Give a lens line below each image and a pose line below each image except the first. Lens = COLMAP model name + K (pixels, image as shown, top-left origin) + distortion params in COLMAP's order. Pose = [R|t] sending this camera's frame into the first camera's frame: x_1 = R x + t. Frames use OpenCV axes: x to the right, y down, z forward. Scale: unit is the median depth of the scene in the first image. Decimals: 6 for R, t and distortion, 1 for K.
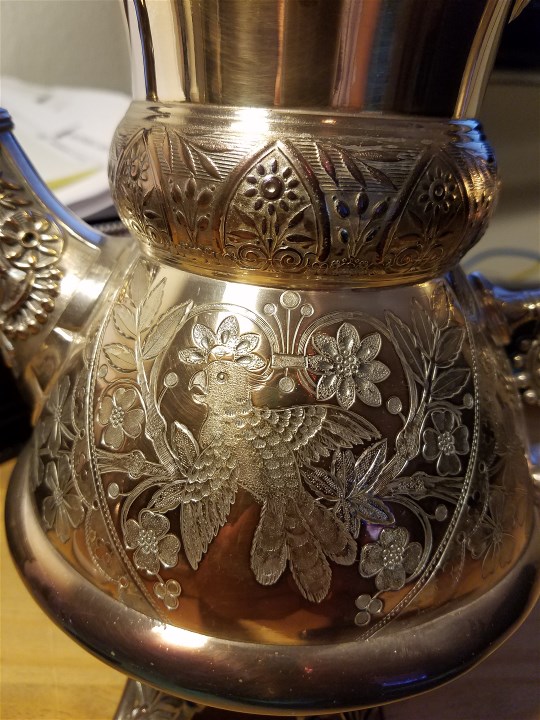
lens RADIAL K [[547.8, 0, 252.8], [0, 547.8, 344.2], [0, 0, 1]] dist [0.114095, -0.001023]
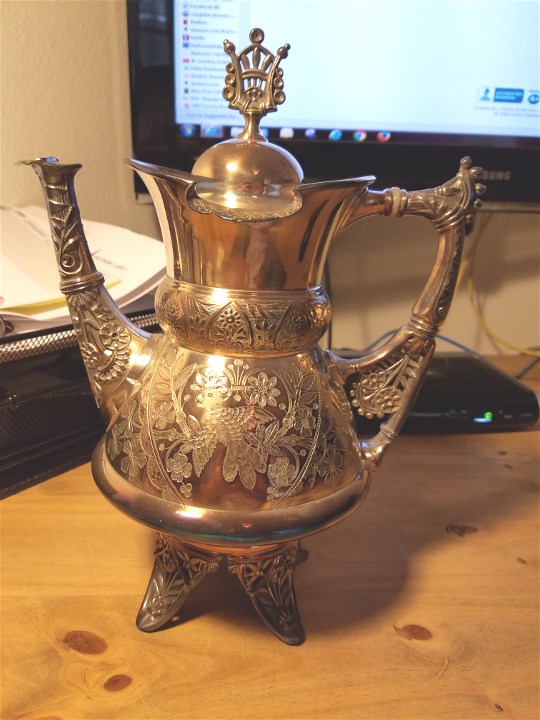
lens RADIAL K [[547.8, 0, 252.8], [0, 547.8, 344.2], [0, 0, 1]] dist [0.114095, -0.001023]
pose [[0.997335, -0.004395, 0.072823, -0.041918], [0.013573, 0.991935, -0.126020, 0.139467], [-0.071682, 0.126673, 0.989351, -1.353393]]
